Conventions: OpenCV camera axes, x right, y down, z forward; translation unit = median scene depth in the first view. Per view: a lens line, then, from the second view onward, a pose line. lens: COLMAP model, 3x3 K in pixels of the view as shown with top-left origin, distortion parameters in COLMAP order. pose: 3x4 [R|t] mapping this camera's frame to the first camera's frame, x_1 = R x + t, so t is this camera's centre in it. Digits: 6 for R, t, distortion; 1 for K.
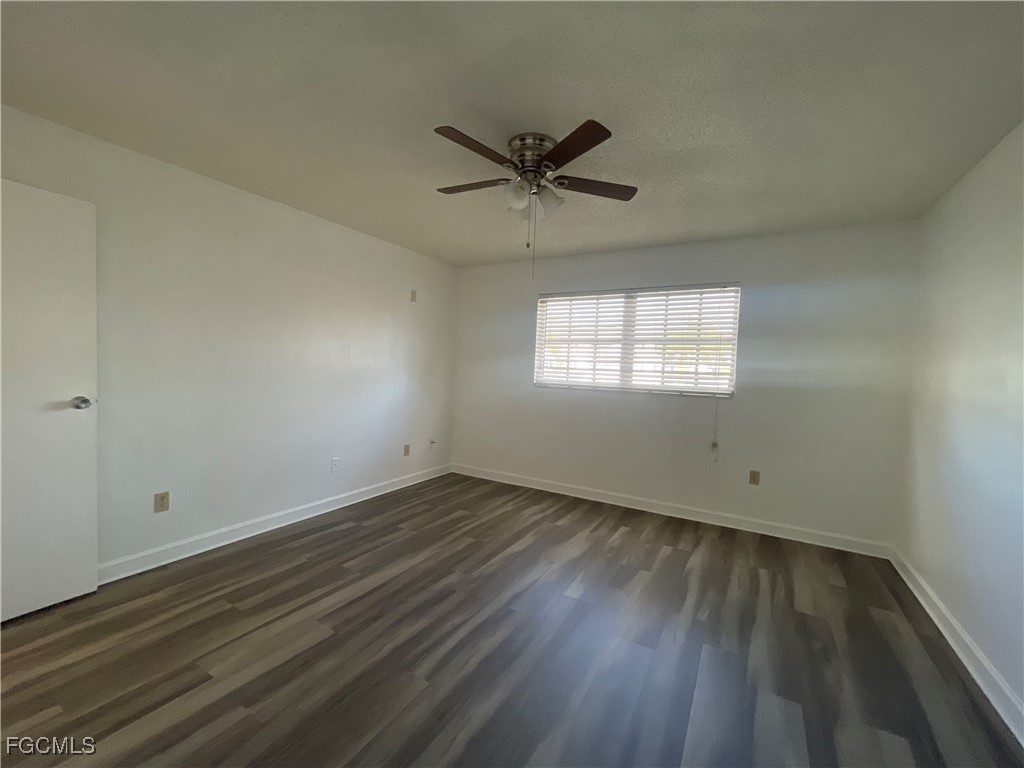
lens RADIAL K [[417.5, 0, 512.3], [0, 417.5, 385.0], [0, 0, 1]] dist [-0.000864, 0.001325]
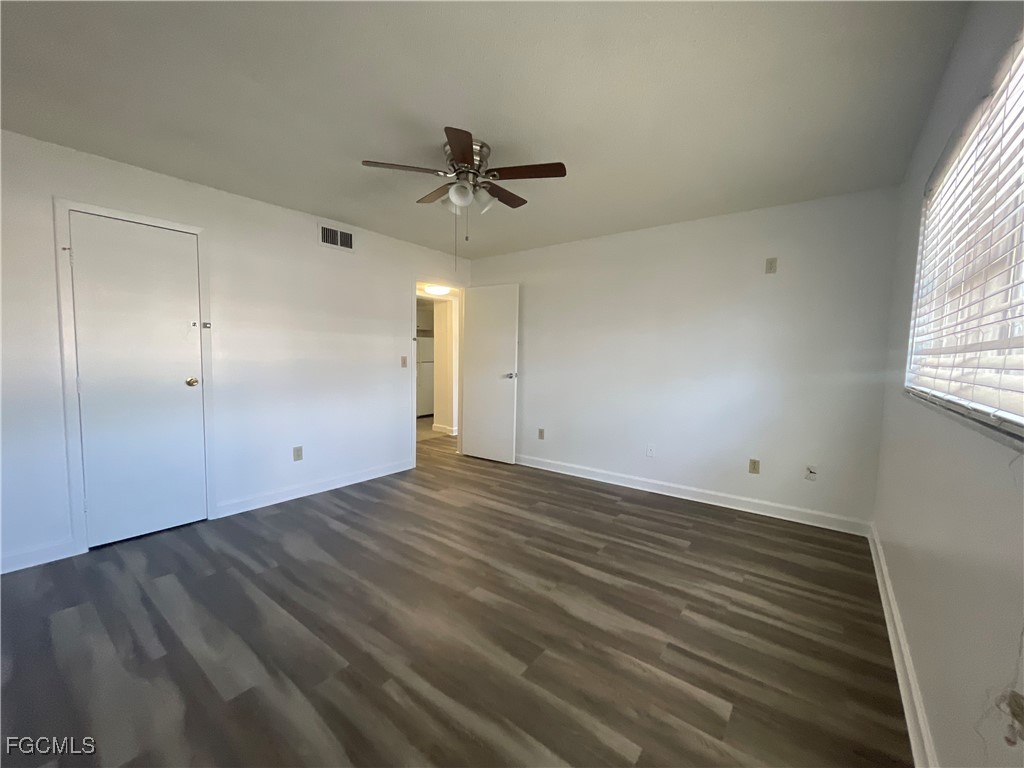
lens RADIAL K [[417.5, 0, 514.5], [0, 417.5, 382.5], [0, 0, 1]] dist [-0.000864, 0.001325]
pose [[-0.126120, 0.022308, -0.991764, 0.717519], [-0.064583, 0.997442, 0.030649, 0.006351], [0.989911, 0.067916, -0.124356, 0.810214]]
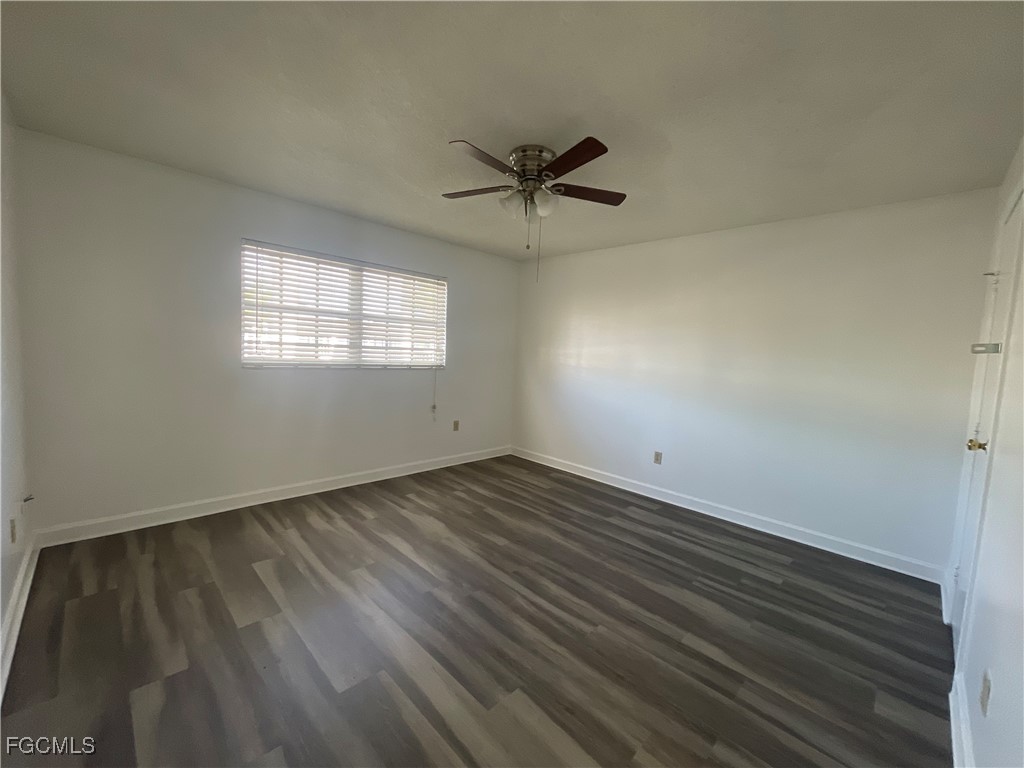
lens RADIAL K [[417.5, 0, 515.2], [0, 417.5, 383.1], [0, 0, 1]] dist [-0.000864, 0.001325]
pose [[0.249562, -0.097895, 0.963398, -0.671087], [0.005020, 0.994994, 0.099805, -0.052615], [-0.968346, -0.020071, 0.248804, 0.469254]]
